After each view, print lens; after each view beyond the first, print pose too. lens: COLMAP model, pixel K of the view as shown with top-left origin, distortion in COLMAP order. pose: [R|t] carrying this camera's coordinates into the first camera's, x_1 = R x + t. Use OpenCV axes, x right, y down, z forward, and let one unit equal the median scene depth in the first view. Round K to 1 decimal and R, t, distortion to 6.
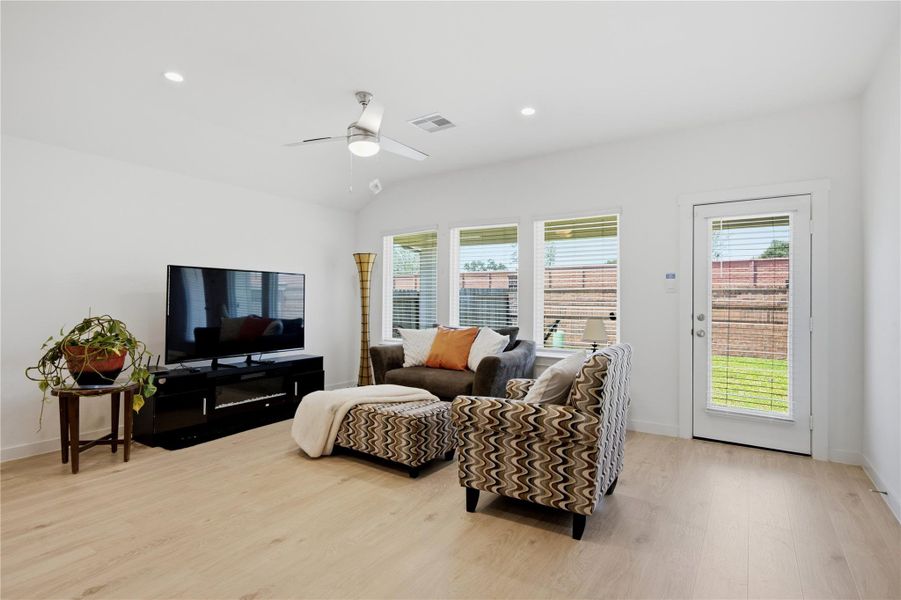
lens RADIAL K [[448.9, 0, 449.2], [0, 448.9, 300.0], [0, 0, 1]] dist [-0.013260, 0.000146]
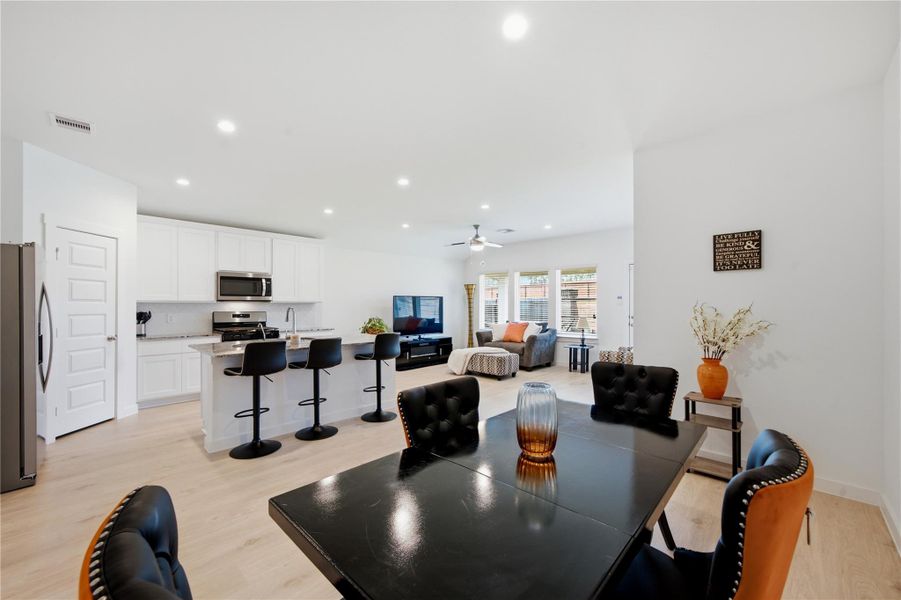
lens RADIAL K [[364.5, 0, 449.9], [0, 364.5, 303.7], [0, 0, 1]] dist [0.000927, 0.000640]
pose [[0.982632, -0.008234, -0.185381, 0.022482], [0.008645, 0.999962, 0.001411, -0.032548], [0.185362, -0.002989, 0.982666, -0.768384]]
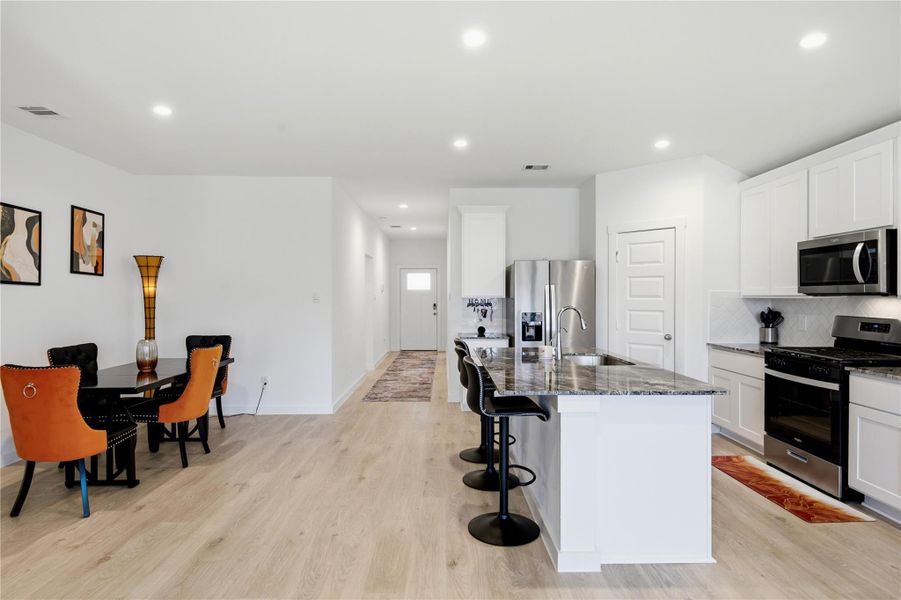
lens RADIAL K [[493.0, 0, 442.6], [0, 493.0, 298.4], [0, 0, 1]] dist [0.014711, -0.000692]
pose [[-0.824837, -0.002025, -0.565367, 0.100647], [-0.000270, 0.999995, -0.003188, -0.038086], [0.565370, -0.002477, -0.824834, 0.678850]]
